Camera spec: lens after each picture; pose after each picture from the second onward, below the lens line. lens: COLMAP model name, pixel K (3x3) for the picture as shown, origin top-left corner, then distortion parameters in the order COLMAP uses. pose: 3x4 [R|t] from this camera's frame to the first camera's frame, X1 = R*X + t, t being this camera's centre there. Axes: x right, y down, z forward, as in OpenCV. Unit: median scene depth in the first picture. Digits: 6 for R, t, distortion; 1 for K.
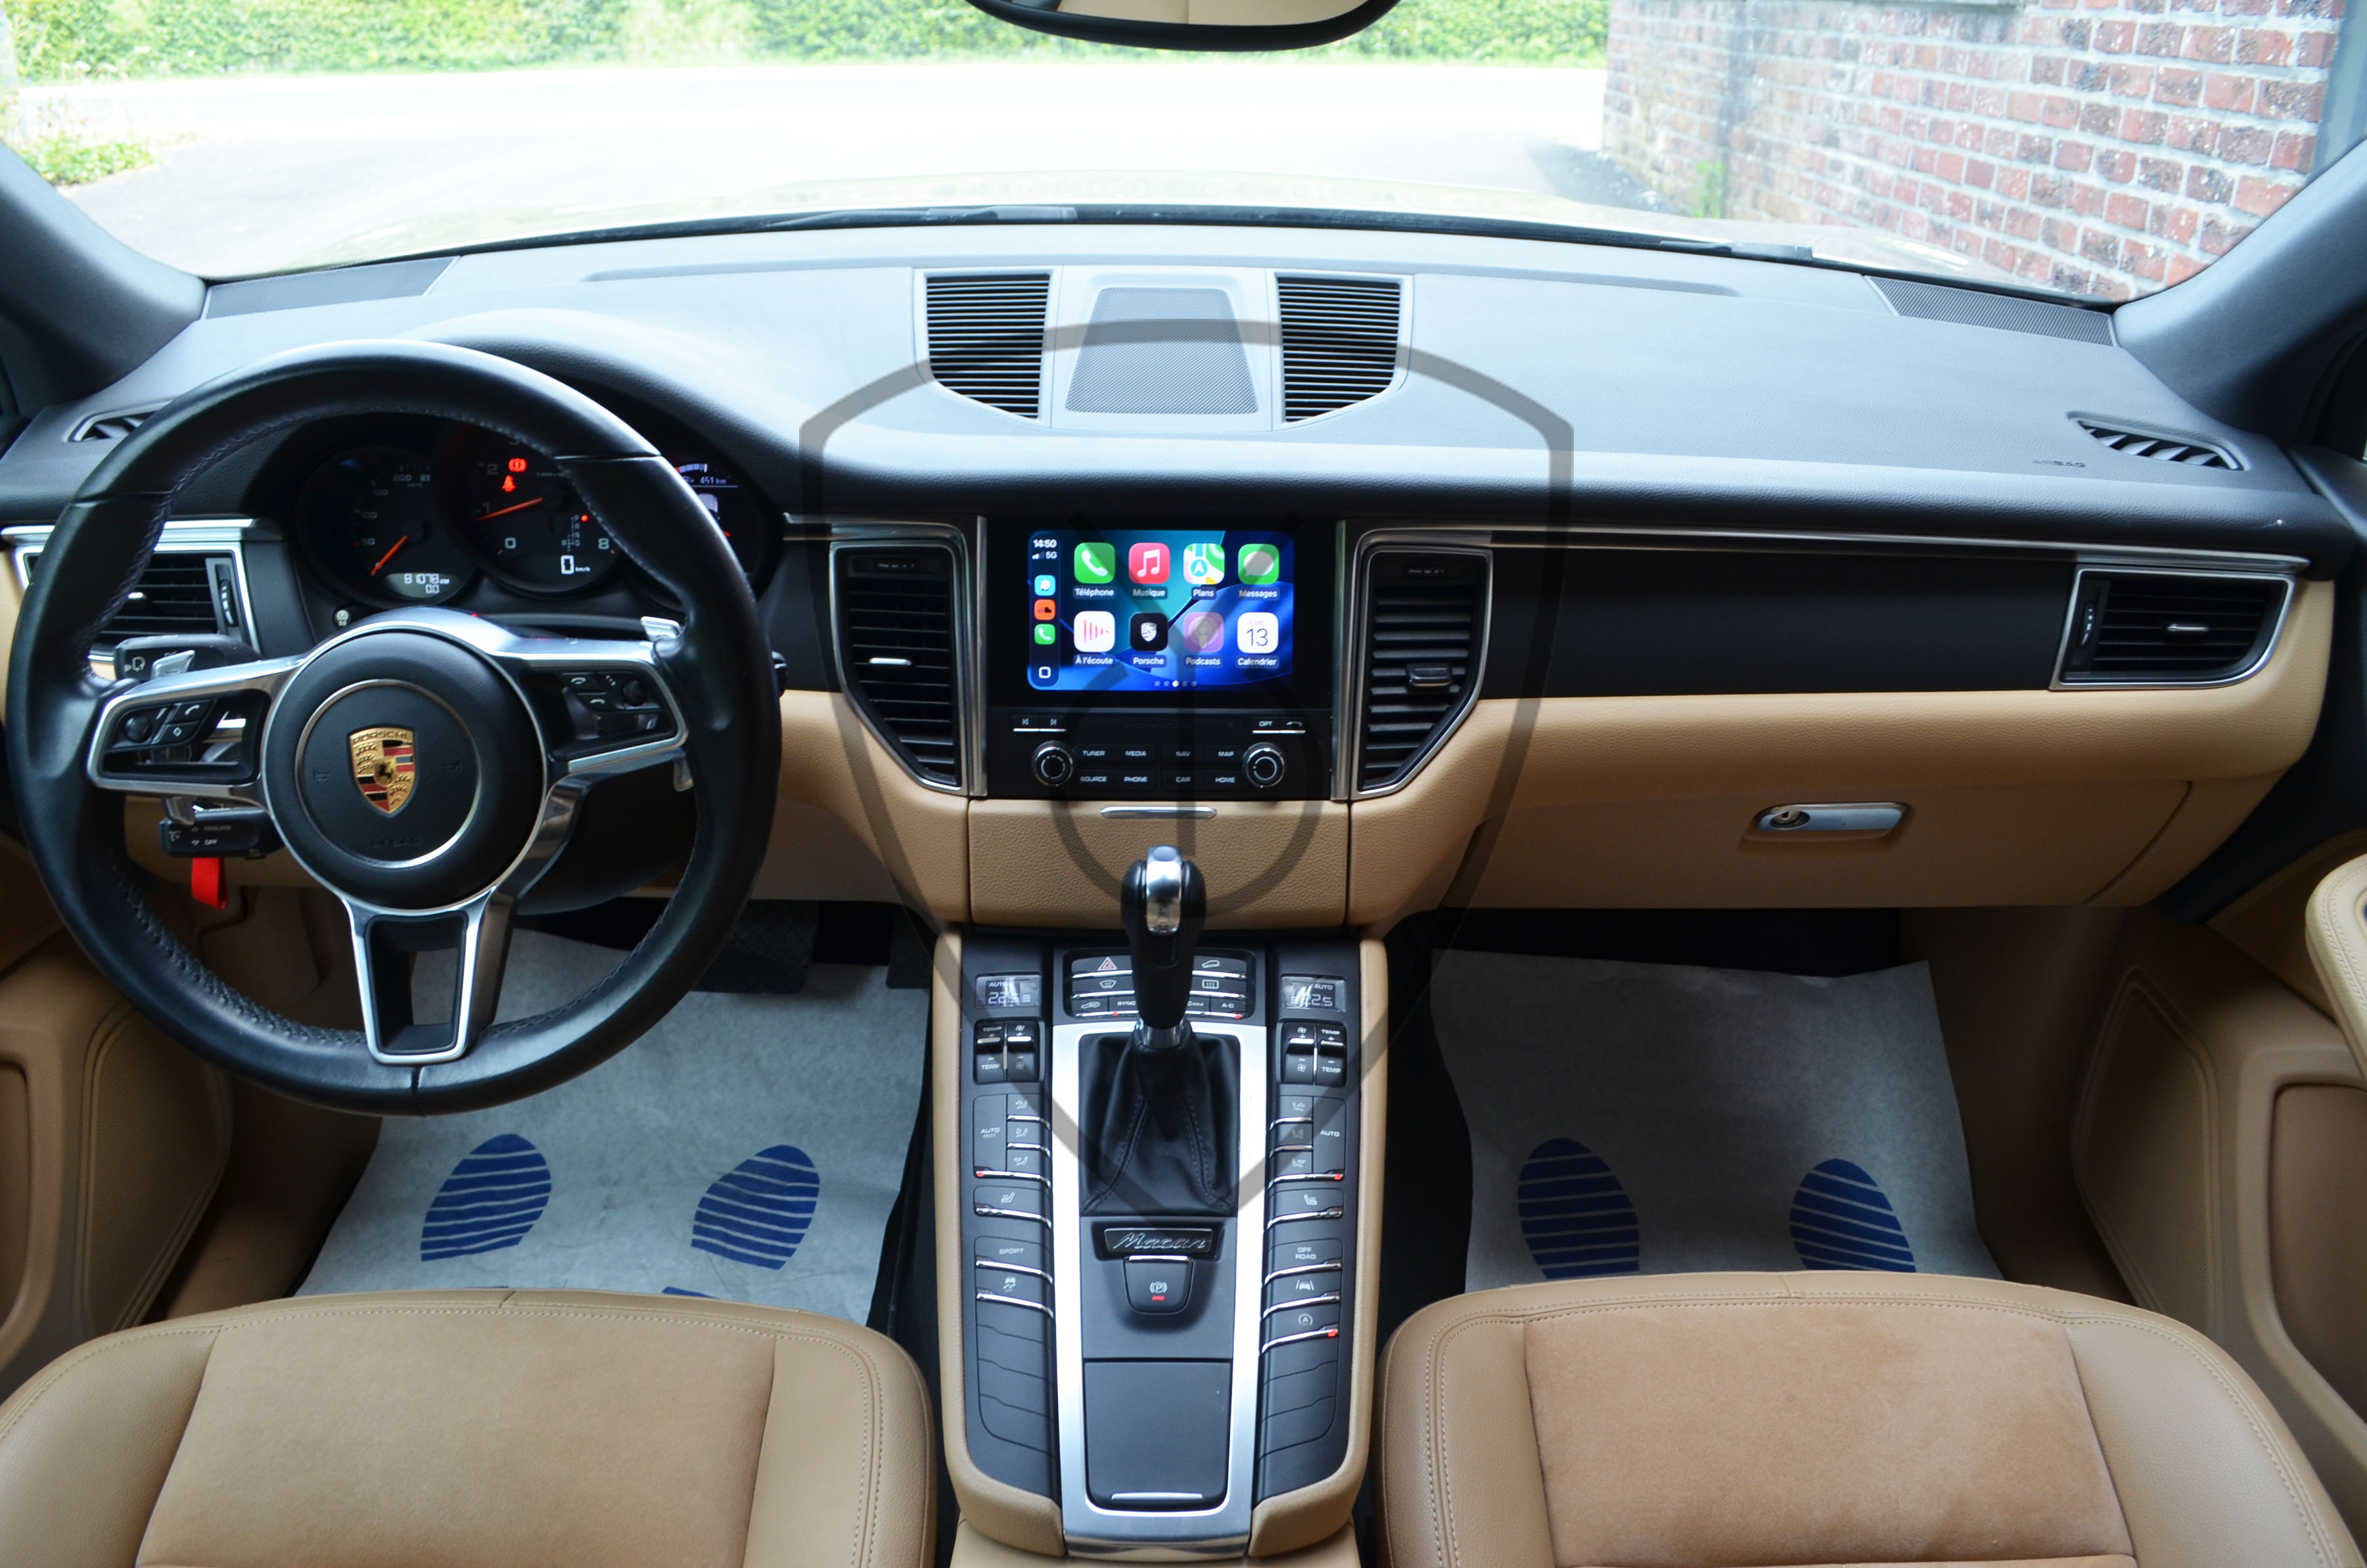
lens RADIAL K [[1892.6, 0, 1152.7], [0, 1892.6, 831.7], [0, 0, 1]] dist [-0.080126, 0.006793]
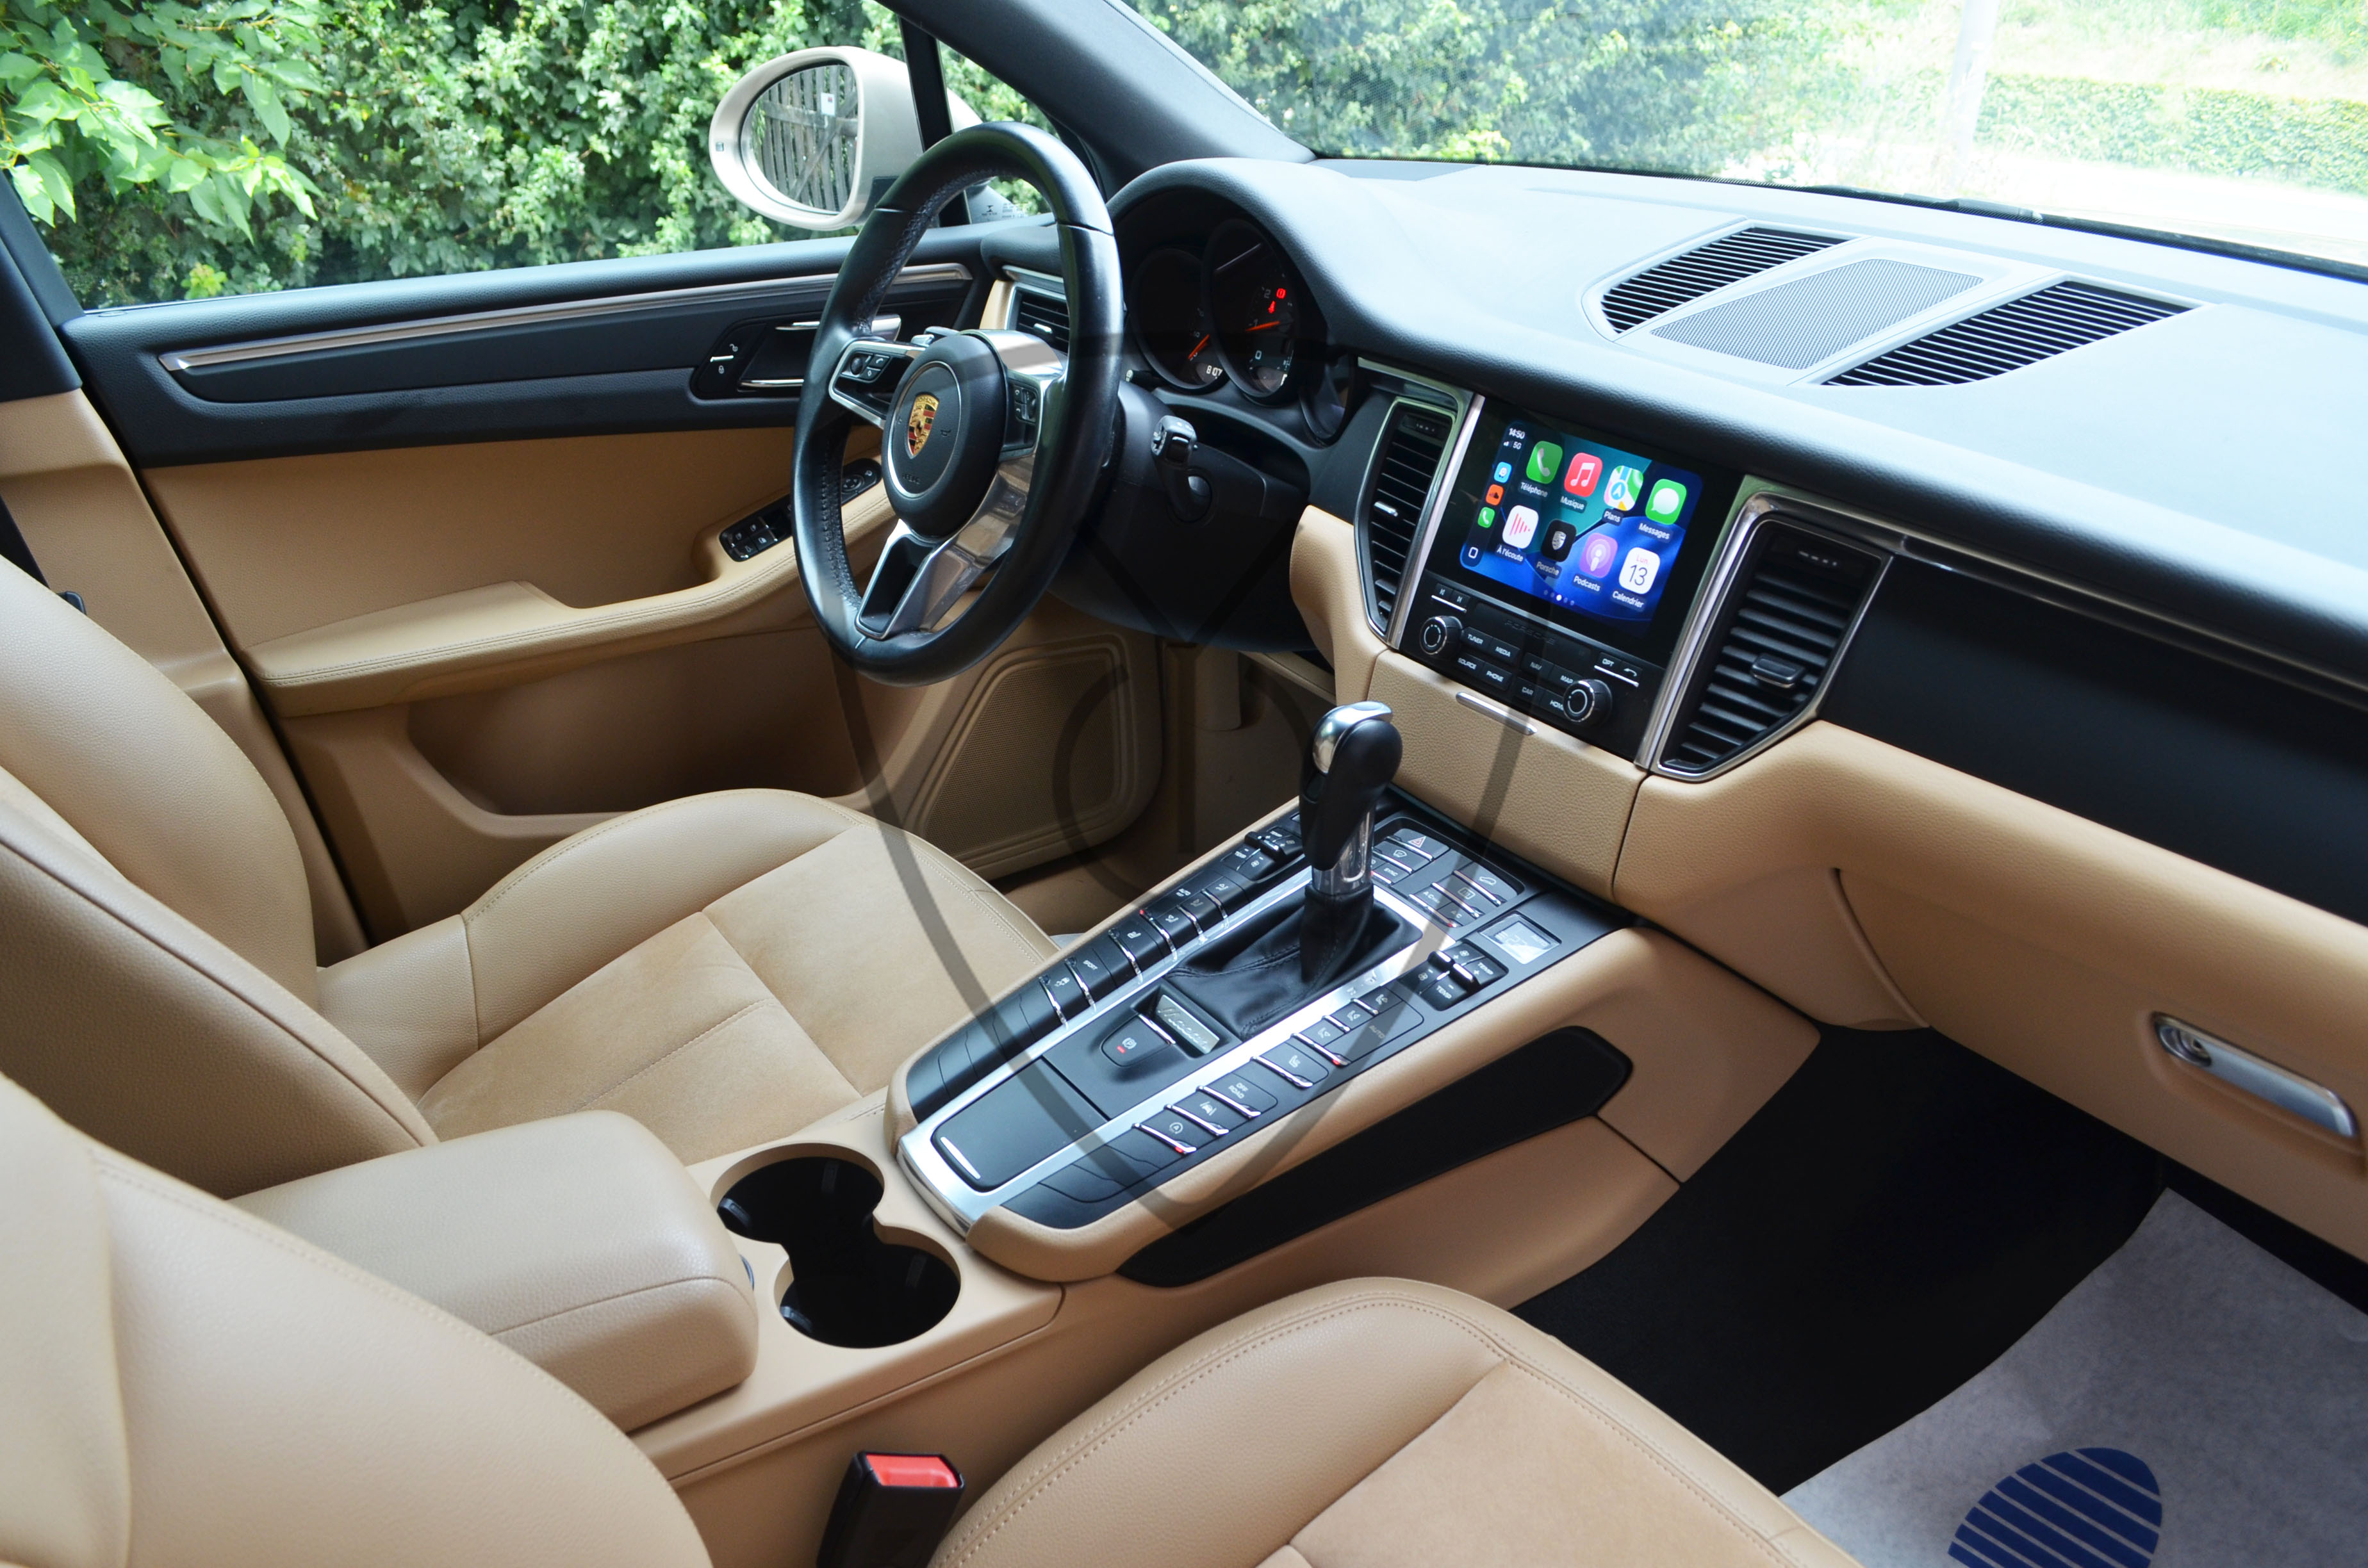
lens RADIAL K [[1893.1, 0, 1153.2], [0, 1893.1, 831.8], [0, 0, 1]] dist [-0.080126, 0.006793]
pose [[0.536667, 0.363141, -0.761654, 0.684871], [-0.402219, 0.903598, 0.147411, -0.027901], [0.741761, 0.227241, 0.630993, 0.254903]]
